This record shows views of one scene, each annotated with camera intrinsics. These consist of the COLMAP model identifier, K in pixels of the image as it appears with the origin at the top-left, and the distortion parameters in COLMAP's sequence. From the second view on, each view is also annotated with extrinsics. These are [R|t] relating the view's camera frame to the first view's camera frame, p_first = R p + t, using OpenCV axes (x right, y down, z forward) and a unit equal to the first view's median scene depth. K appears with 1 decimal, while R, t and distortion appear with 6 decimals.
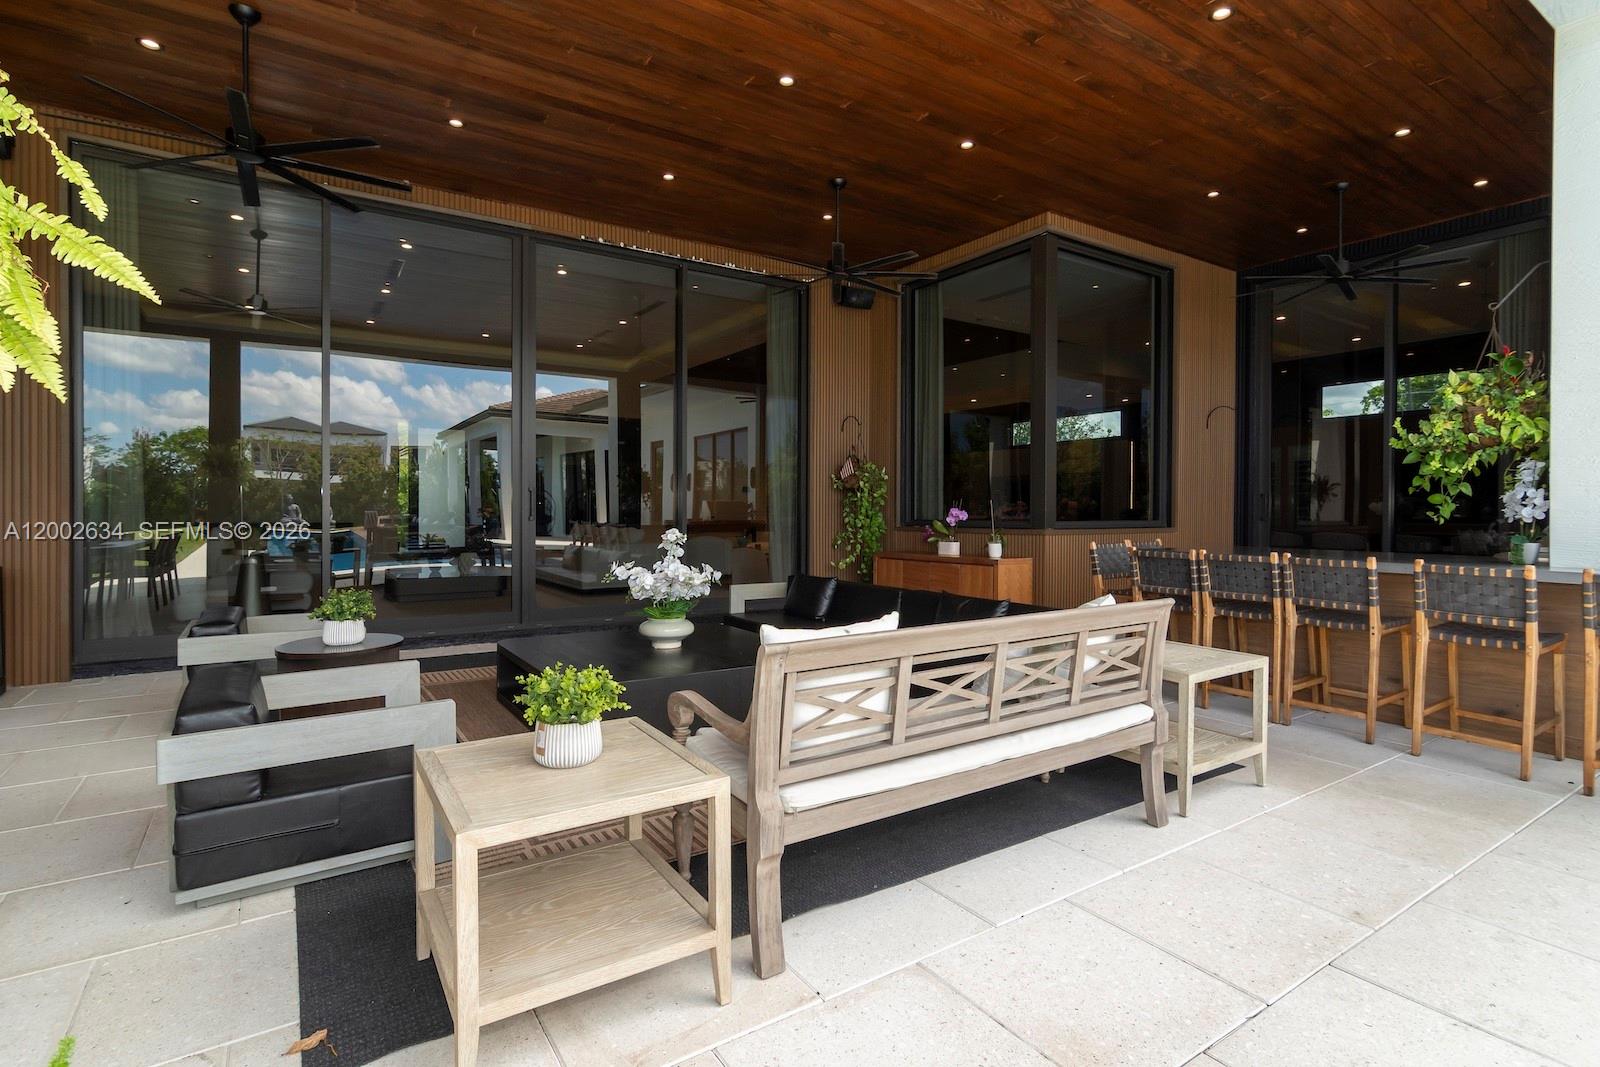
lens RADIAL K [[777.9, 0, 794.6], [0, 777.9, 517.2], [0, 0, 1]] dist [0.001933, 0.000226]
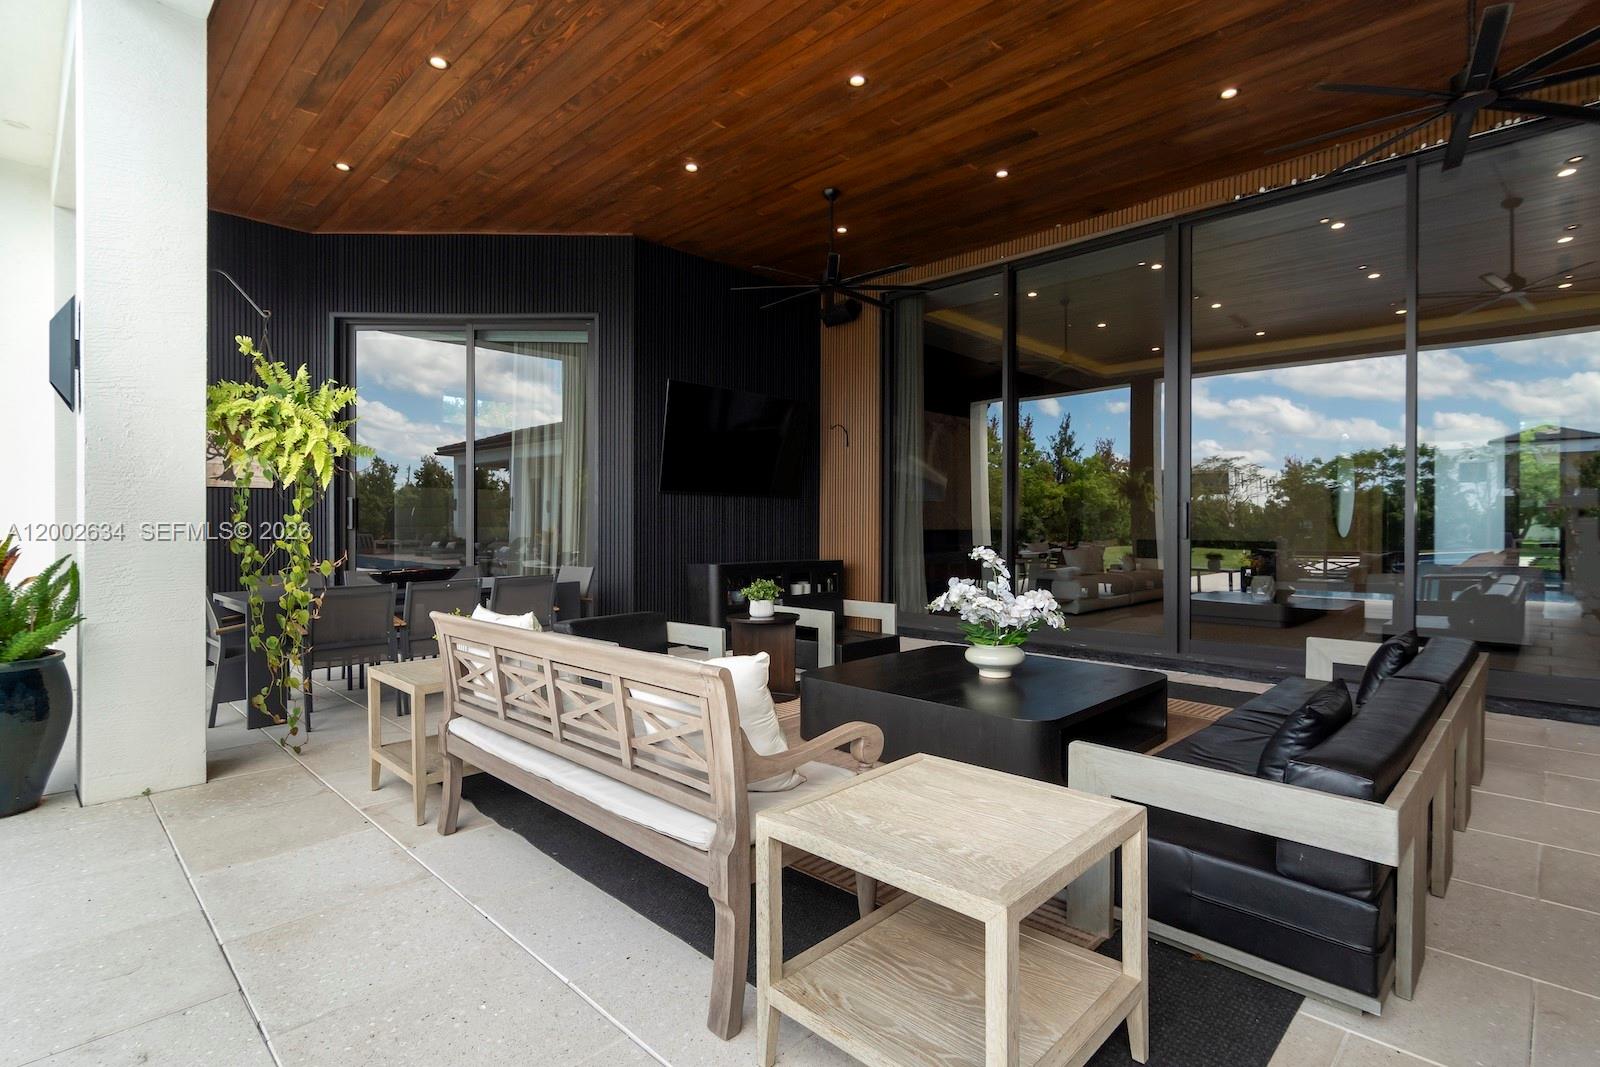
lens RADIAL K [[777.9, 0, 801.0], [0, 777.9, 531.8], [0, 0, 1]] dist [0.001933, 0.000226]
pose [[0.214117, 0.005439, -0.976793, 0.674797], [-0.011519, 0.999929, 0.003043, -0.002605], [0.976740, 0.010600, 0.214165, 0.576205]]
